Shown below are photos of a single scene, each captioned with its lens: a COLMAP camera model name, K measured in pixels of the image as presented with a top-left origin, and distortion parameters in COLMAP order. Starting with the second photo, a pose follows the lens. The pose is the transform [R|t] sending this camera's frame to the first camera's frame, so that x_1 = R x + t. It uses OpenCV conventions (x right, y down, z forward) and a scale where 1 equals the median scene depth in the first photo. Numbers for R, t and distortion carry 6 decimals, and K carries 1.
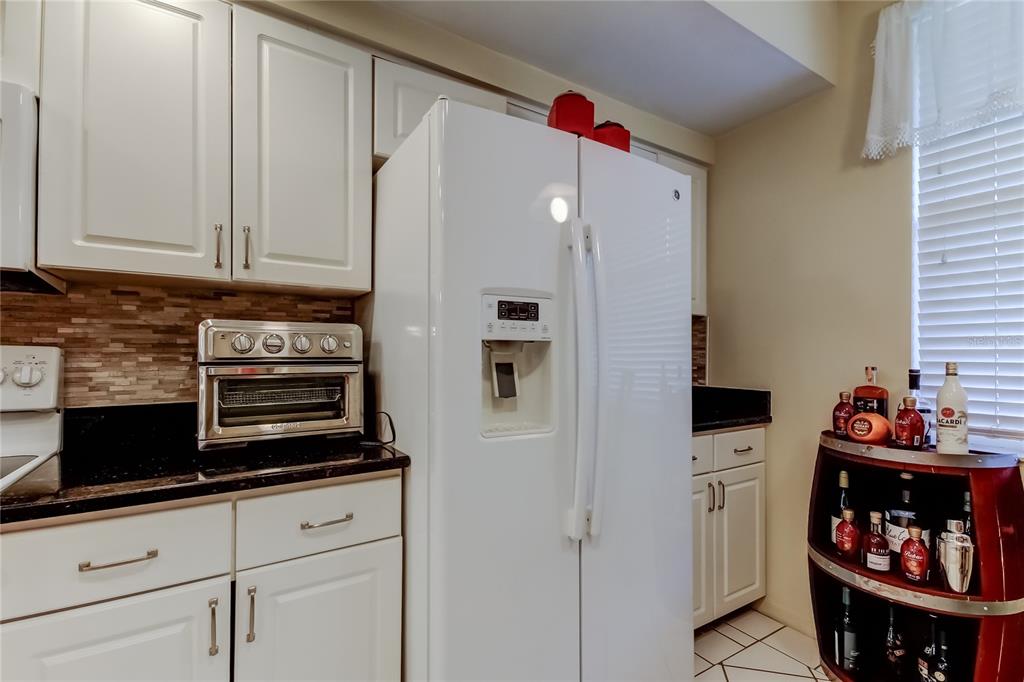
lens RADIAL K [[475.1, 0, 510.6], [0, 475.1, 347.9], [0, 0, 1]] dist [0.022452, -0.000683]
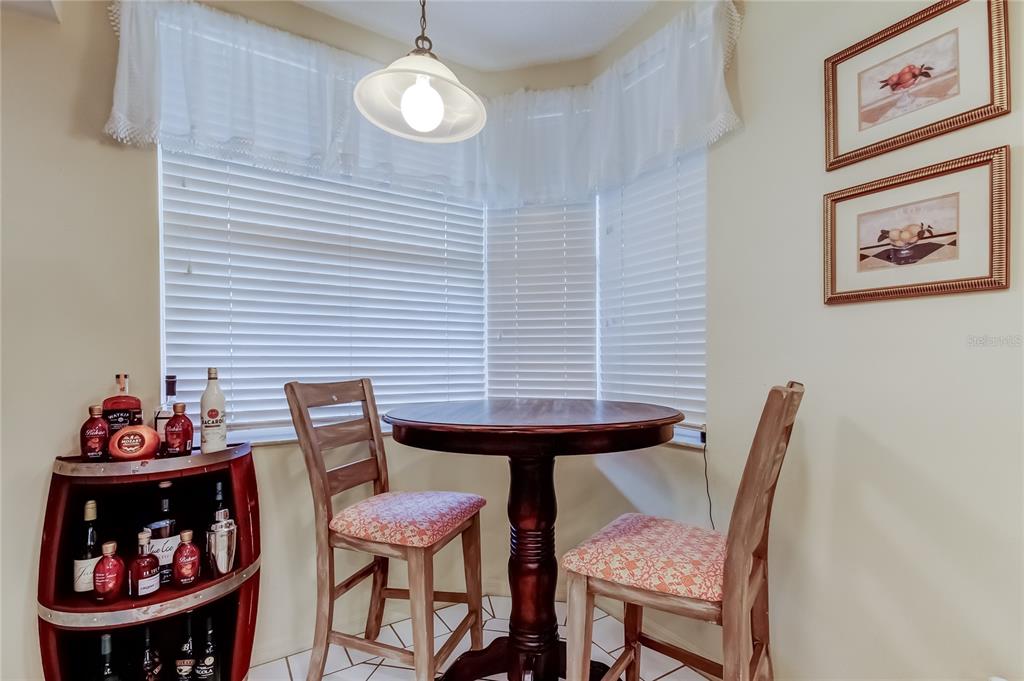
lens RADIAL K [[478.8, 0, 526.3], [0, 478.8, 364.8], [0, 0, 1]] dist [0.029369, -0.013200]
pose [[0.002492, -0.006416, 0.999976, -0.170884], [-0.007851, 0.999948, 0.006435, 0.011185], [-0.999966, -0.007867, 0.002441, 0.287170]]
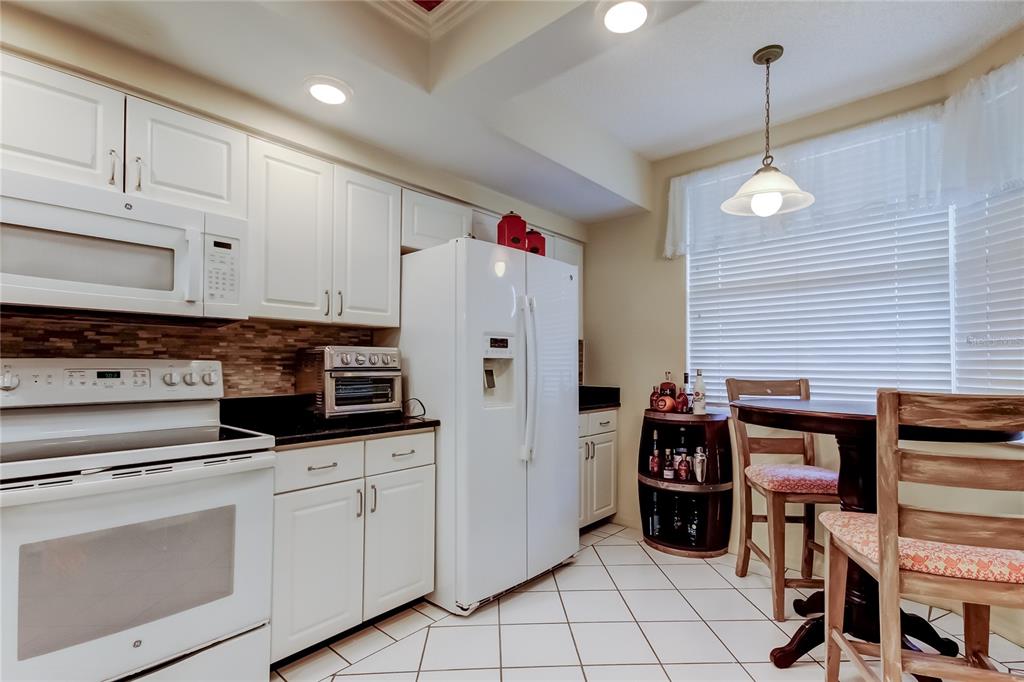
lens RADIAL K [[475.1, 0, 510.6], [0, 475.1, 347.9], [0, 0, 1]] dist [0.022452, -0.000683]
pose [[0.967550, 0.008780, 0.252525, -0.330135], [-0.003183, 0.999740, -0.022566, -0.010408], [-0.252658, 0.021030, 0.967327, -0.690037]]
